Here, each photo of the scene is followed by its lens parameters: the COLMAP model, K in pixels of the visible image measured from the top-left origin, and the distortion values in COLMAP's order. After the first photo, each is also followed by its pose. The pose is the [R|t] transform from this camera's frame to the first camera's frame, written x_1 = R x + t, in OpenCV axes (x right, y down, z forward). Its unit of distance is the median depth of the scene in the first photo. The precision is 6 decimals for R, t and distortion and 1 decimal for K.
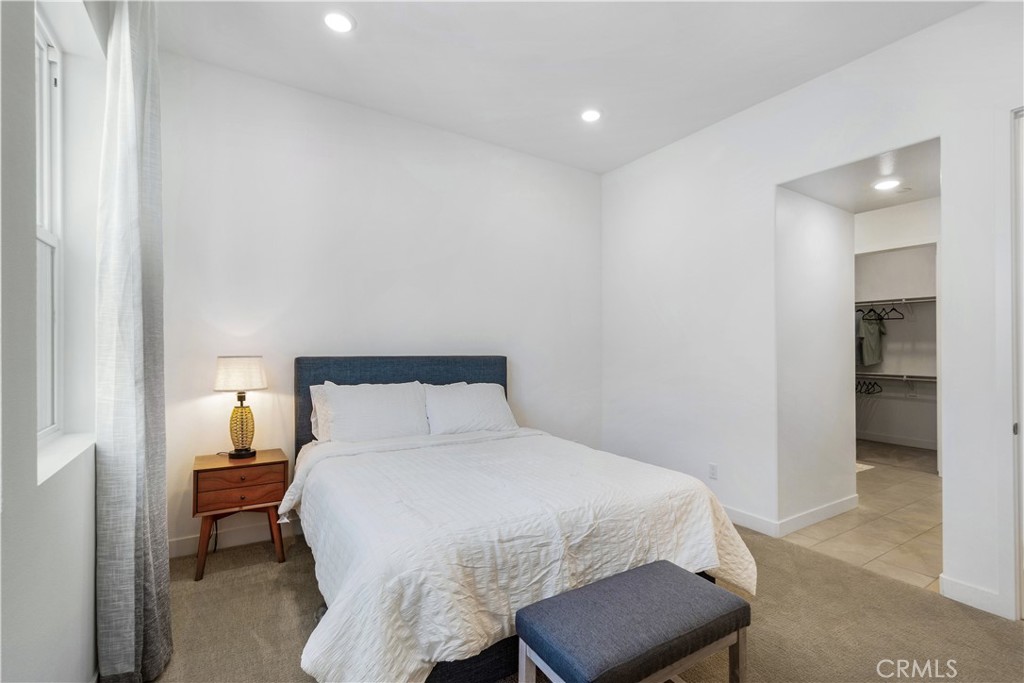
lens RADIAL K [[455.0, 0, 512.0], [0, 455.0, 341.5], [0, 0, 1]] dist [0.001177, 0.000349]
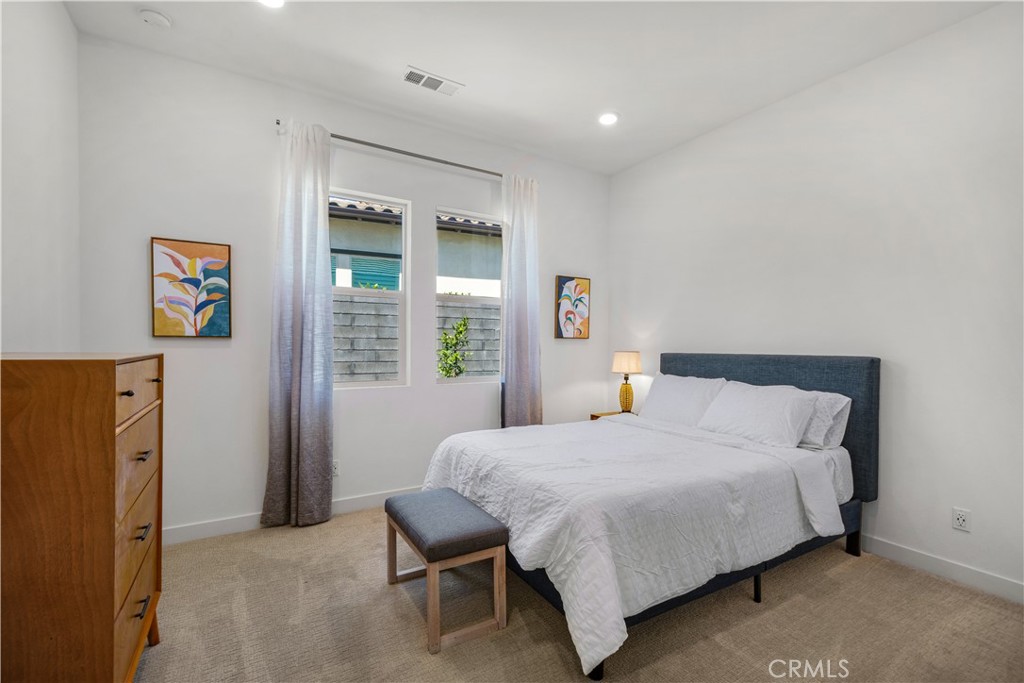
lens RADIAL K [[455.0, 0, 512.0], [0, 455.0, 341.5], [0, 0, 1]] dist [0.001177, 0.000349]
pose [[-0.012337, -0.011524, -0.999857, 0.856431], [0.012063, 0.999859, -0.011673, 0.010757], [0.999851, -0.012205, -0.012196, 0.558514]]
